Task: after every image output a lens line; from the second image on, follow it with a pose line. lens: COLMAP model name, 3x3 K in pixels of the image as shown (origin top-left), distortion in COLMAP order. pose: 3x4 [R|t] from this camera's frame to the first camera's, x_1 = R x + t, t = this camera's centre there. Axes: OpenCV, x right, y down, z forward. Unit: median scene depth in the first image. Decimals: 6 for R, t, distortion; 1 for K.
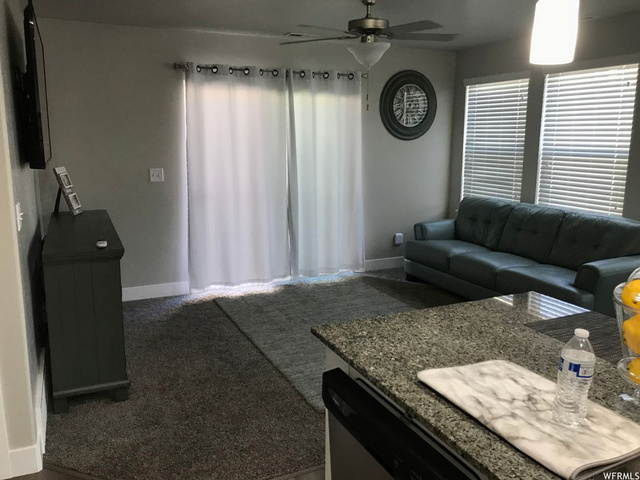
lens RADIAL K [[523.4, 0, 320.0], [0, 523.4, 240.0], [0, 0, 1]] dist [-0.113795, 0.000362]
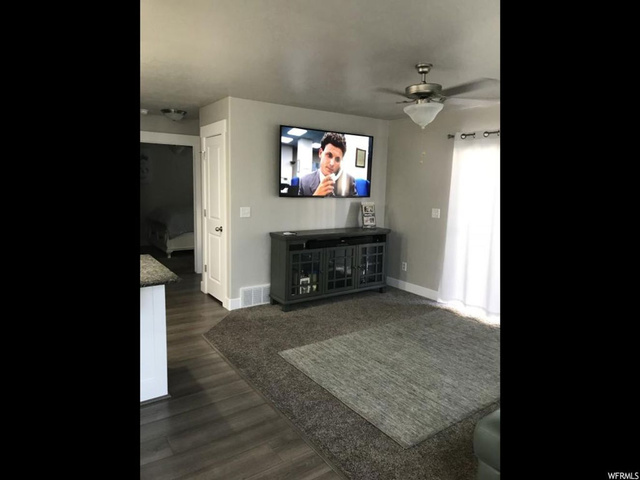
lens RADIAL K [[391.7, 0, 320.0], [0, 391.7, 240.0], [0, 0, 1]] dist [-0.000360, 0.000169]
pose [[0.153124, 0.154461, -0.976061, 0.717982], [-0.216828, 0.968891, 0.119311, -0.115204], [0.964126, 0.193368, 0.181852, 0.511134]]
